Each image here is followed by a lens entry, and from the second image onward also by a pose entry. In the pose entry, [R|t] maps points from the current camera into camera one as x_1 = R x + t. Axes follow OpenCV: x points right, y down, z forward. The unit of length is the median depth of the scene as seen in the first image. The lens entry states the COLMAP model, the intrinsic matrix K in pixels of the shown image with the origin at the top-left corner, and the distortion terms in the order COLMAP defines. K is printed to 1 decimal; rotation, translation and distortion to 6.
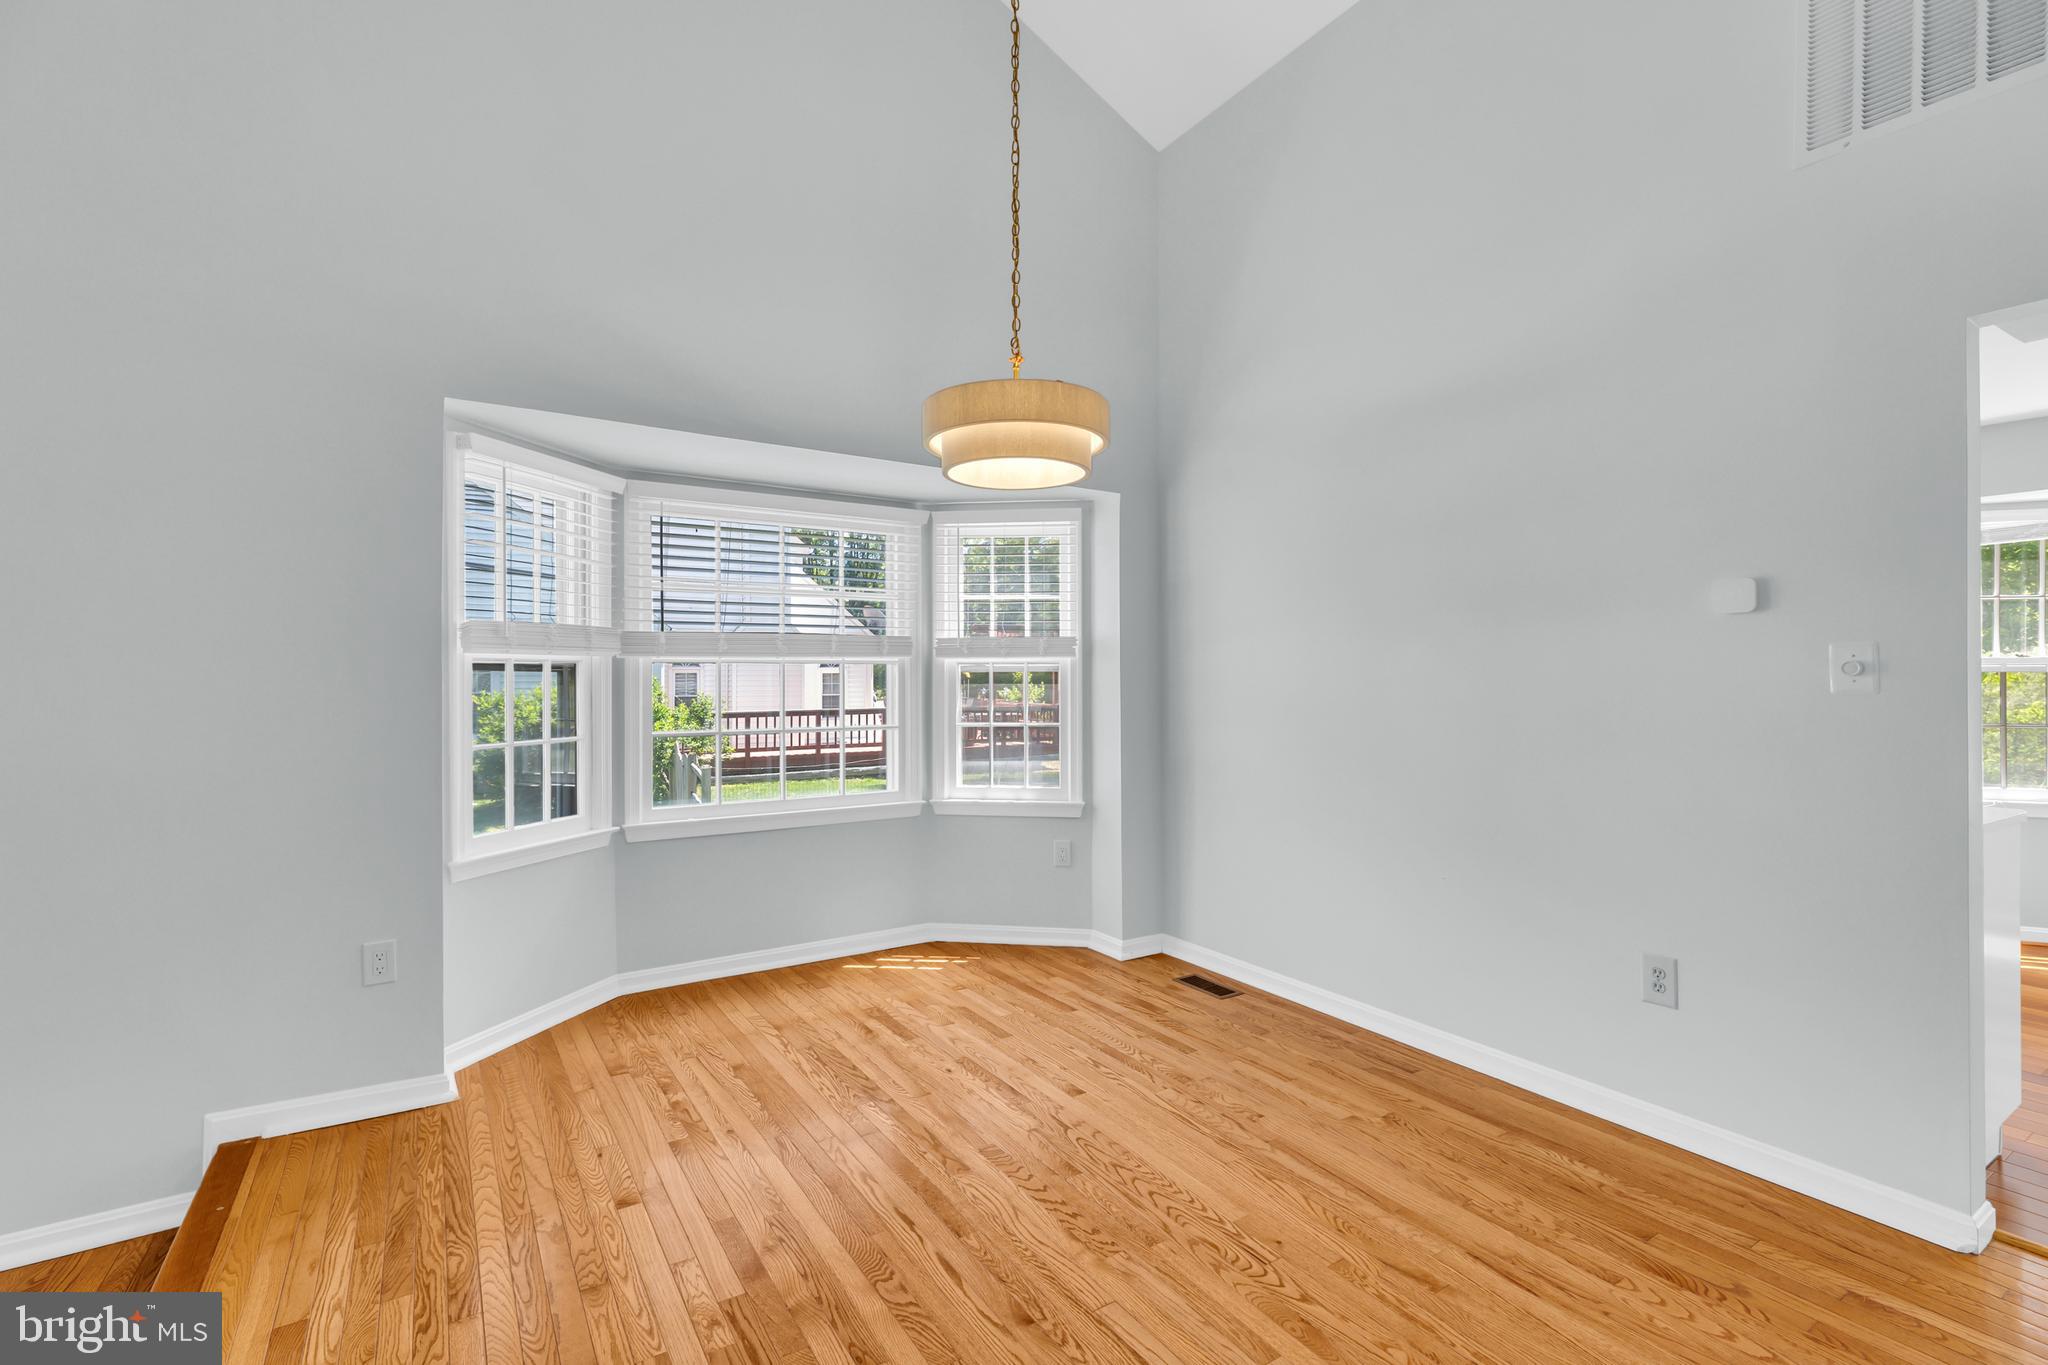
lens RADIAL K [[920.2, 0, 1015.3], [0, 920.2, 685.6], [0, 0, 1]] dist [0.004886, -0.000777]
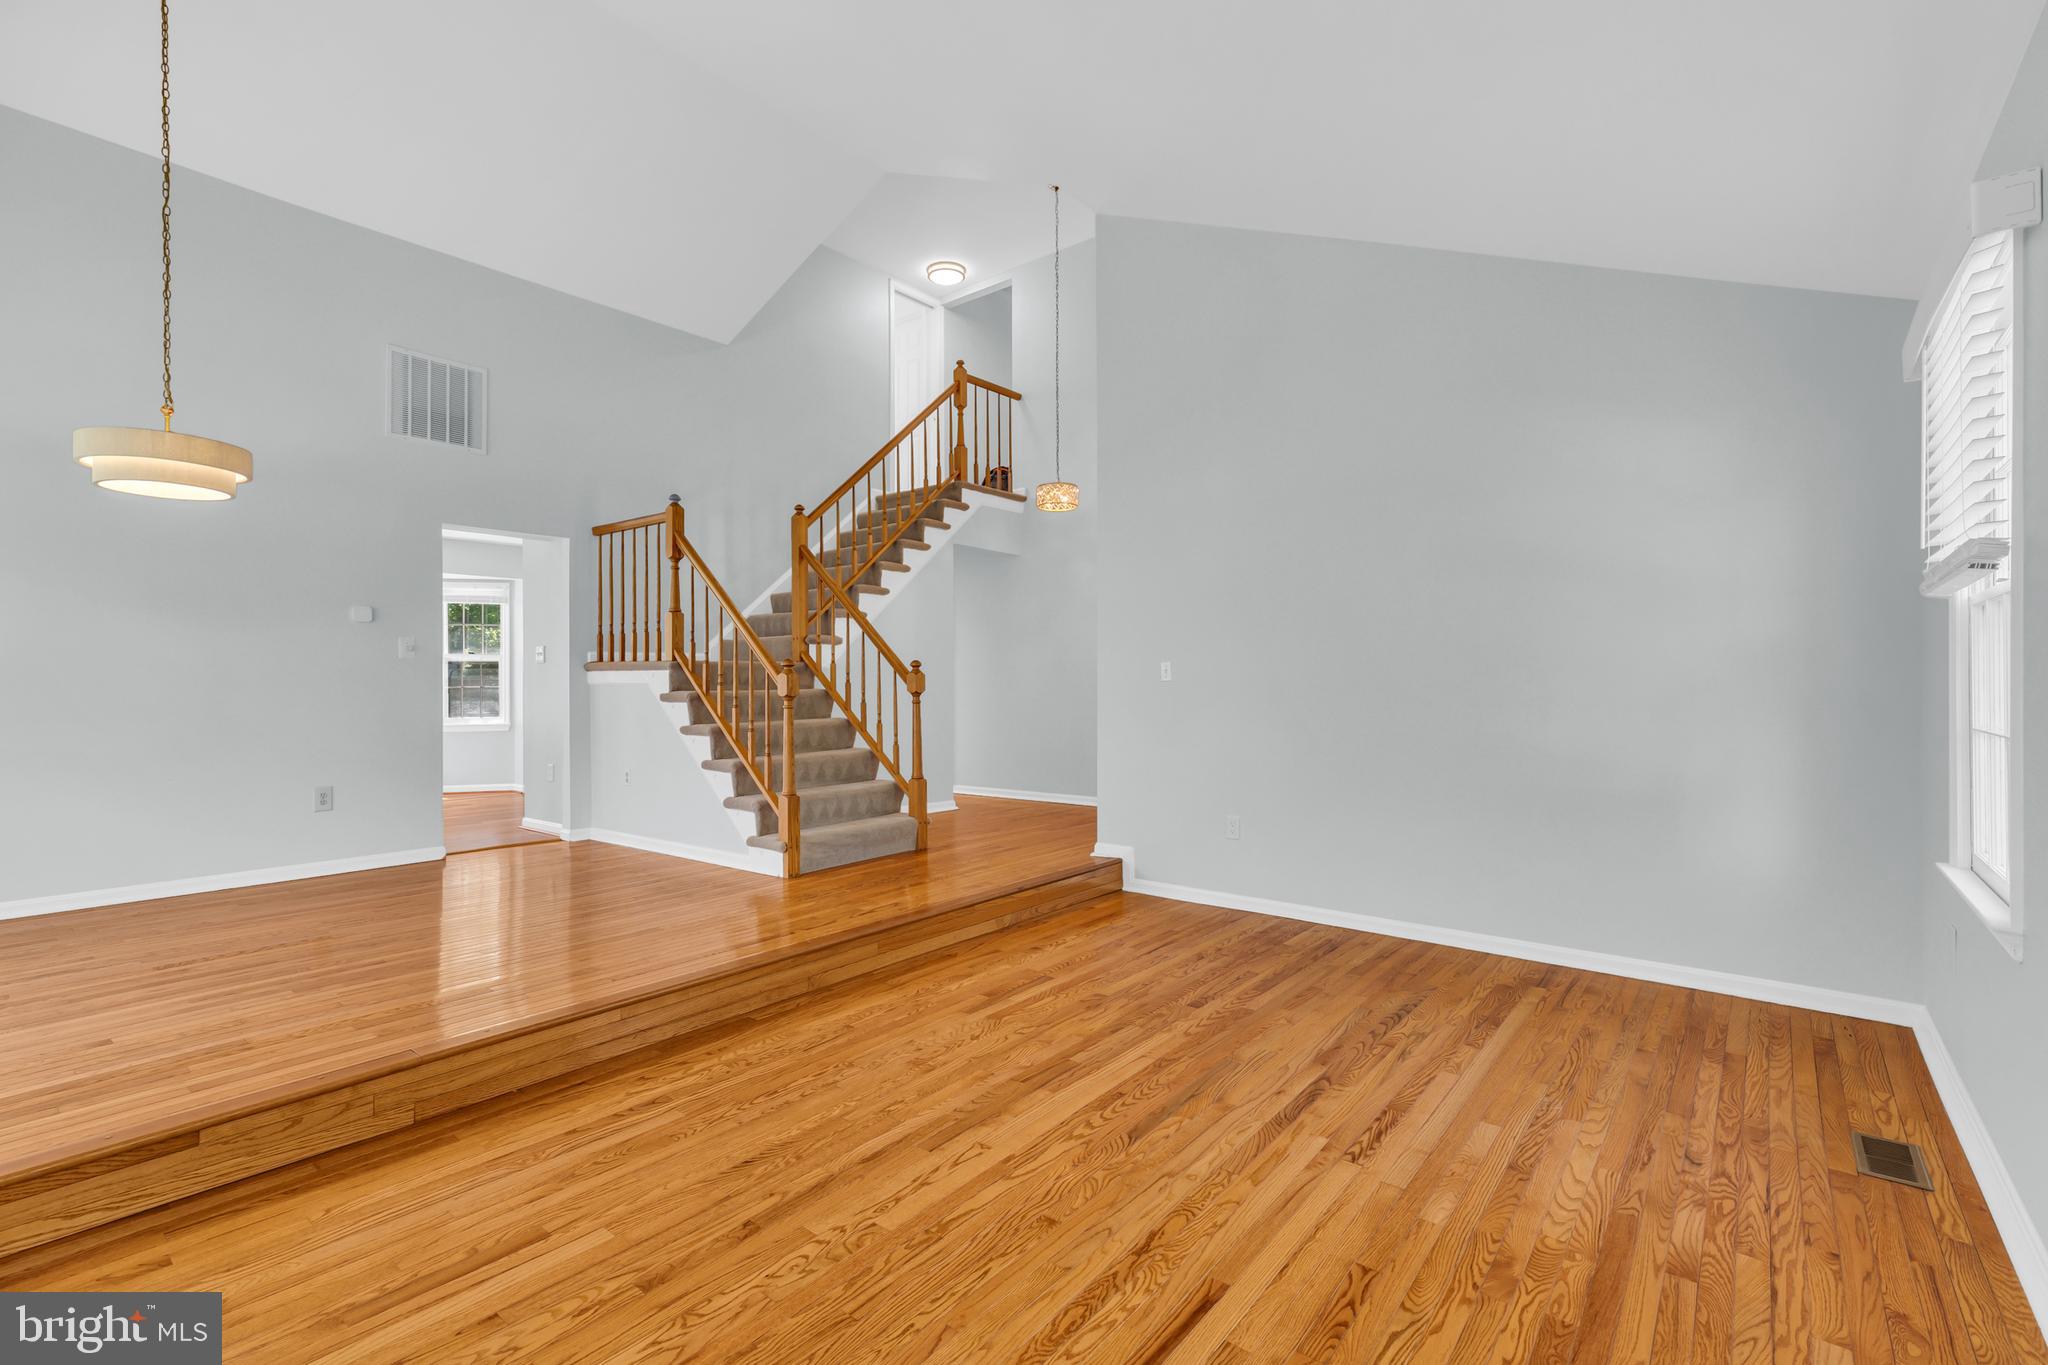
lens RADIAL K [[920.2, 0, 985.9], [0, 920.2, 682.3], [0, 0, 1]] dist [0.004886, -0.000777]
pose [[-0.294541, 0.004121, 0.955630, -1.002730], [0.011322, 0.999936, -0.000823, 0.047799], [-0.955572, 0.010578, -0.294569, 0.119378]]
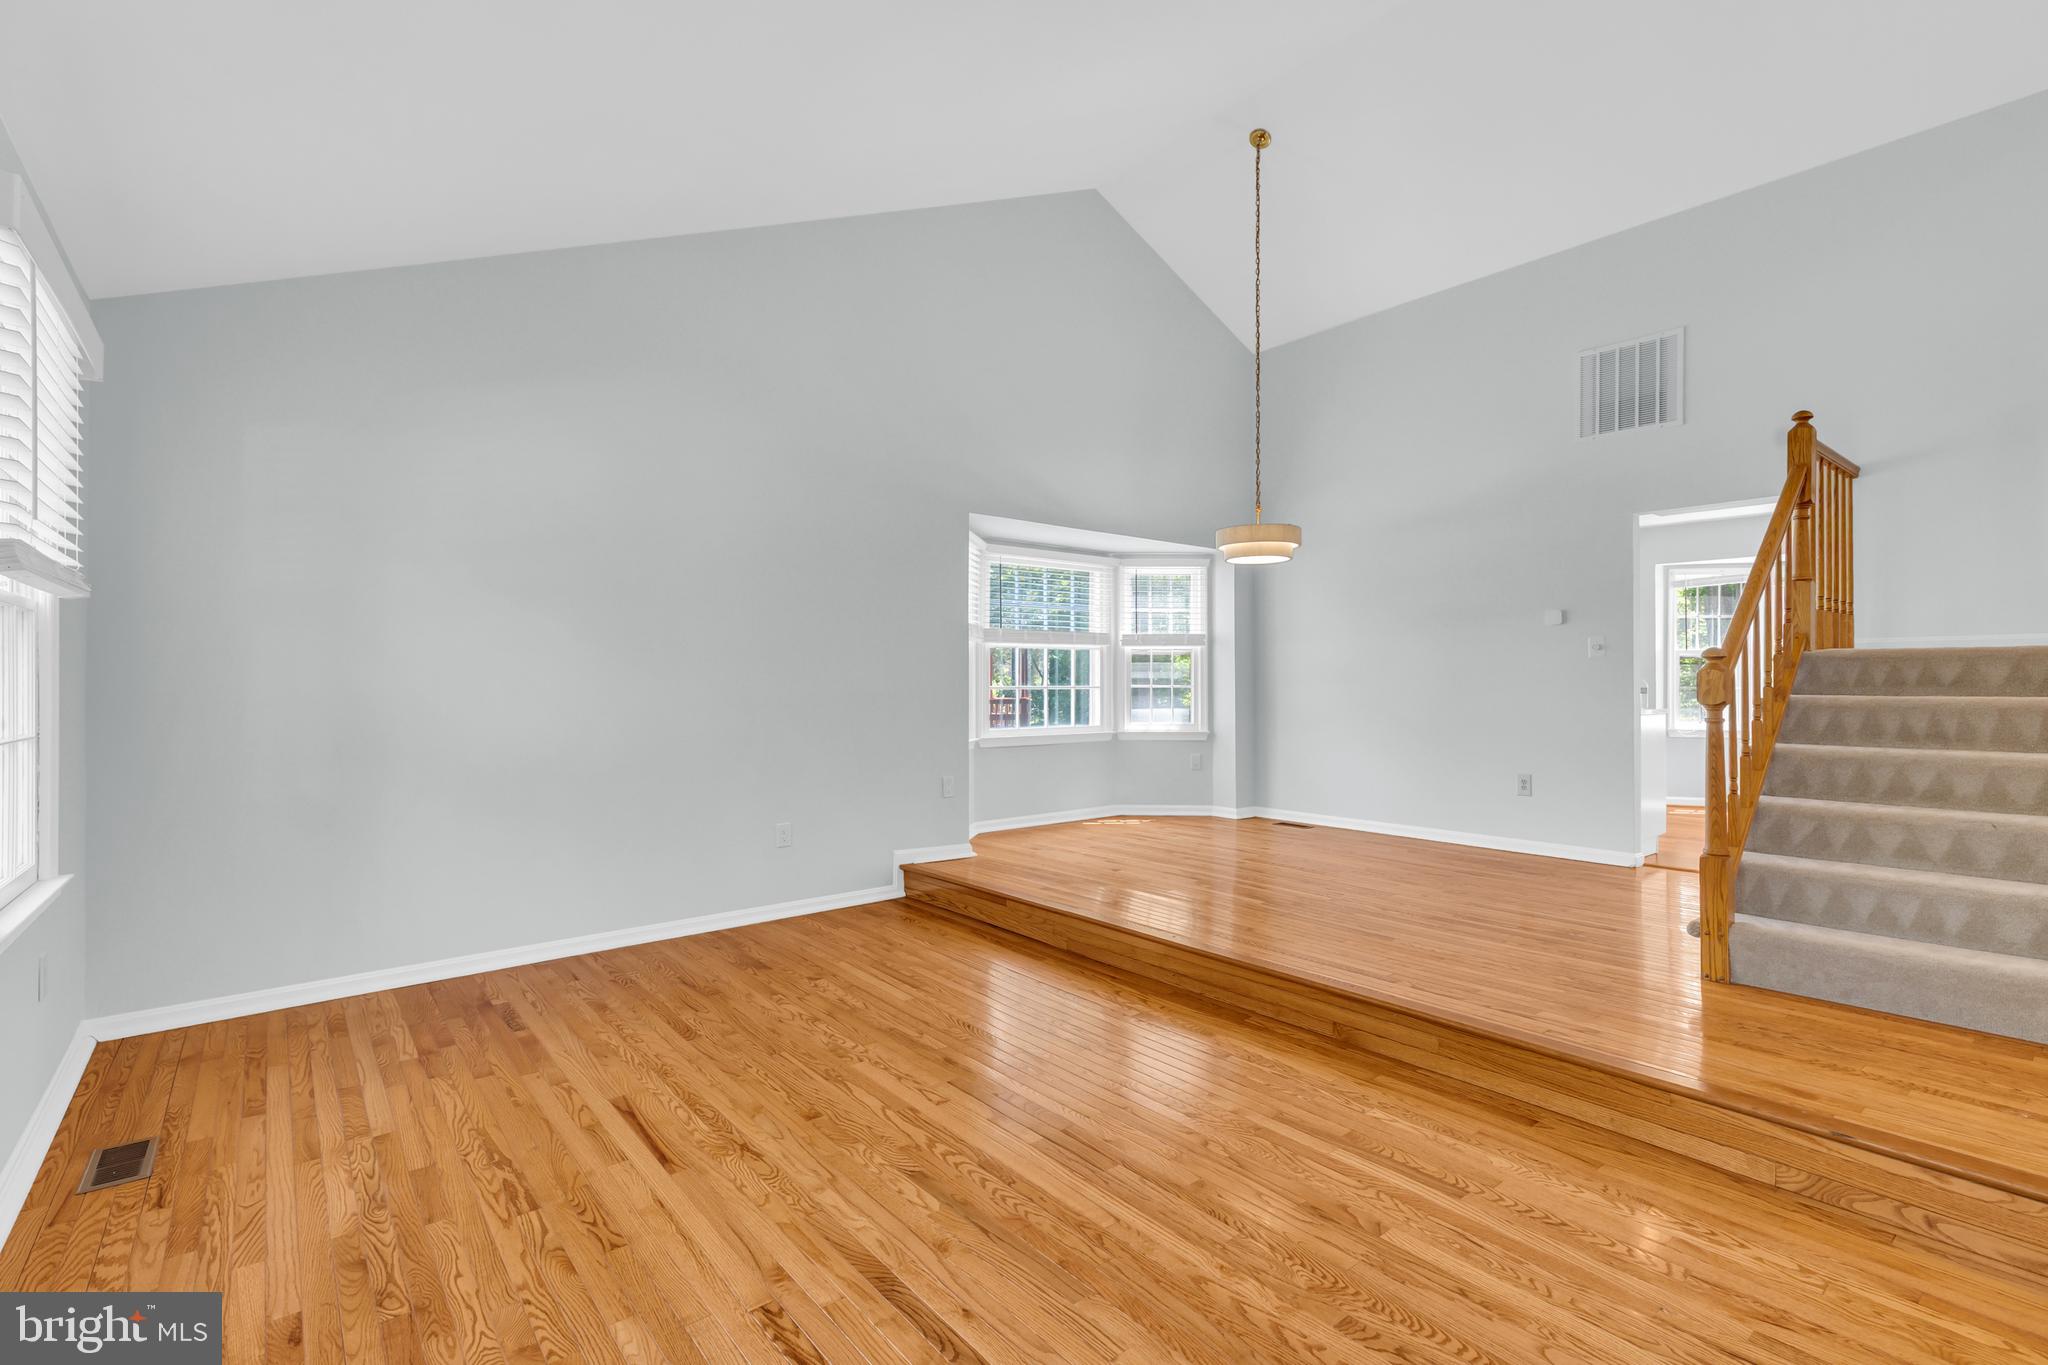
lens RADIAL K [[920.2, 0, 1021.4], [0, 920.2, 679.8], [0, 0, 1]] dist [0.004886, -0.000777]
pose [[0.993099, 0.003578, 0.117225, -0.482905], [-0.002395, 0.999945, -0.010230, 0.051056], [-0.117255, 0.009878, 0.993053, -0.671865]]
